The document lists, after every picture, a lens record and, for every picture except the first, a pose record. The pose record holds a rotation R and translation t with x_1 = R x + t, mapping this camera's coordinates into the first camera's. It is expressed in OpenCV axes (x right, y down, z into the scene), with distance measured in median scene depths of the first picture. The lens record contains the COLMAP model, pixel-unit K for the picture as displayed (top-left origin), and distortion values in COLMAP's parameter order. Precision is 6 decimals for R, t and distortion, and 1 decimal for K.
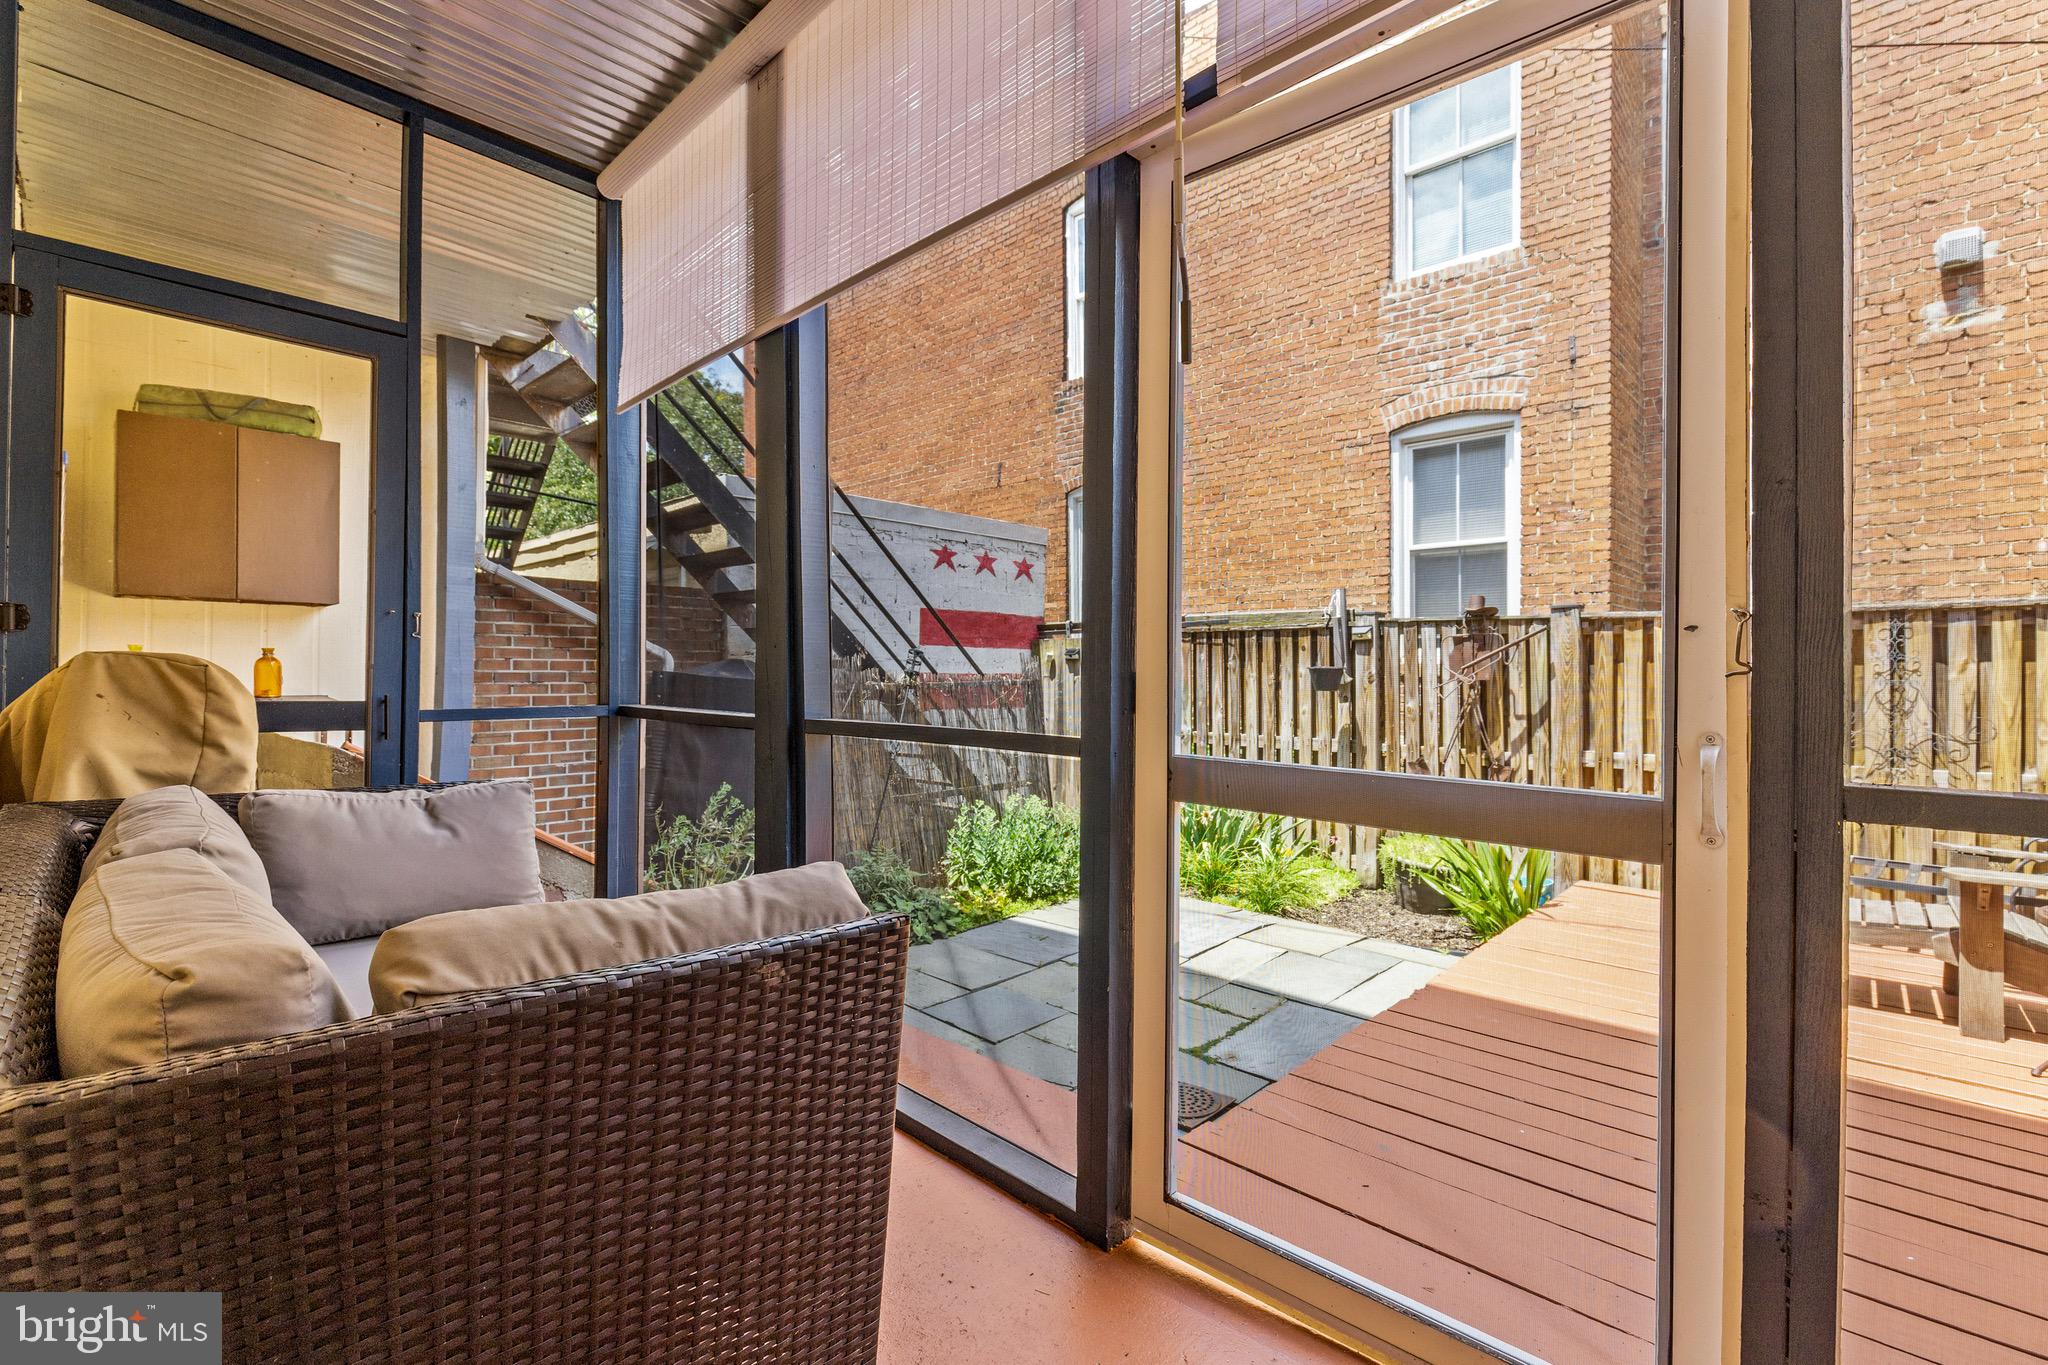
lens RADIAL K [[923.3, 0, 1026.0], [0, 923.3, 675.2], [0, 0, 1]] dist [0.011739, -0.002091]
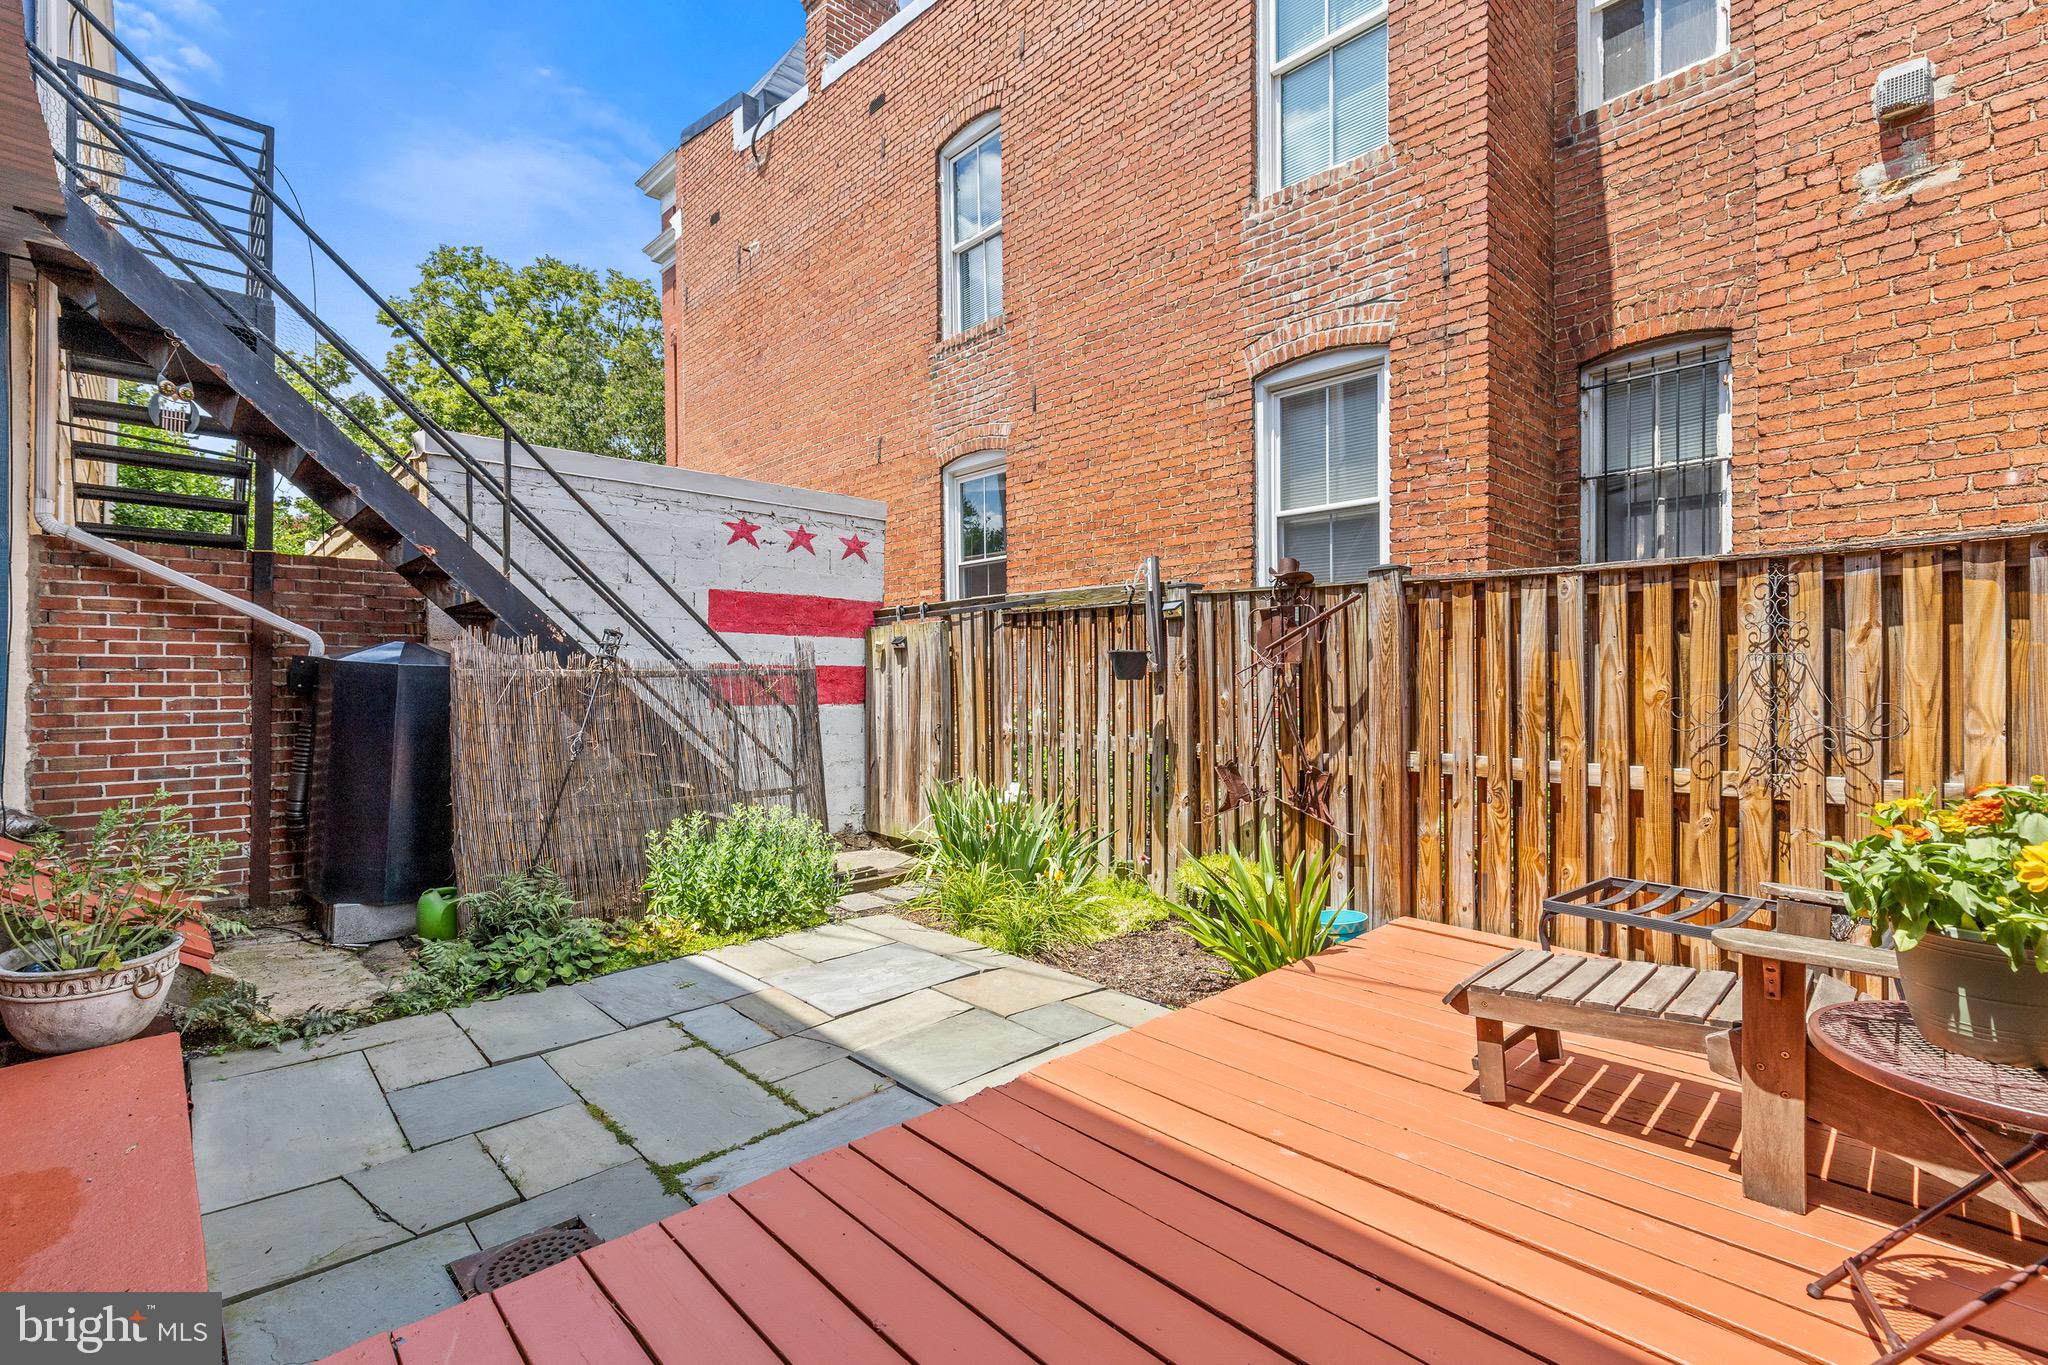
lens RADIAL K [[923.3, 0, 1021.1], [0, 923.3, 681.4], [0, 0, 1]] dist [0.011739, -0.002091]
pose [[0.998555, -0.002430, -0.053679, 0.265380], [0.002394, 0.999997, -0.000728, 0.018334], [0.053680, 0.000598, 0.998558, 0.166777]]
